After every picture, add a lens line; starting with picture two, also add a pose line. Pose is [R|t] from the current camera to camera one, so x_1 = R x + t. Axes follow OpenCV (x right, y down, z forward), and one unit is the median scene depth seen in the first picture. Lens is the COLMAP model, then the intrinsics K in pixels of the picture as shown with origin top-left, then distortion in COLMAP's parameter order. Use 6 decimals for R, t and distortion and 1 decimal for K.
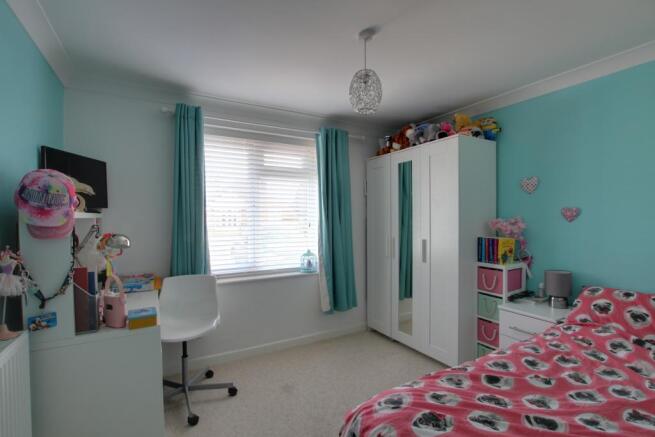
lens RADIAL K [[308.6, 0, 327.7], [0, 308.6, 219.1], [0, 0, 1]] dist [-0.029145, 0.003836]
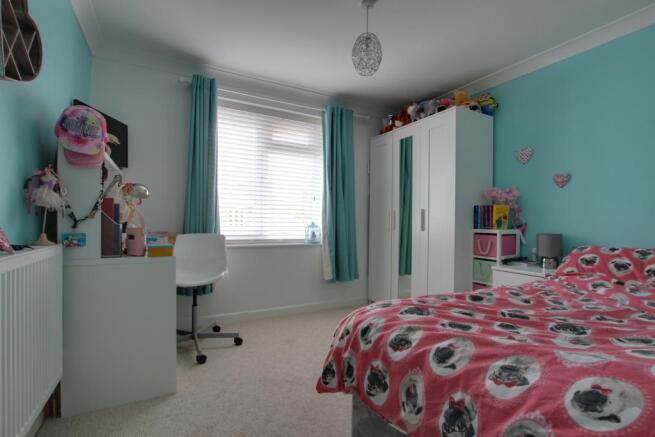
lens RADIAL K [[308.6, 0, 327.3], [0, 308.6, 219.6], [0, 0, 1]] dist [-0.029145, 0.003836]
pose [[0.999568, 0.020056, -0.021473, 0.012070], [-0.020346, 0.999704, -0.013340, 0.139514], [0.021199, 0.013771, 0.999680, -0.062280]]
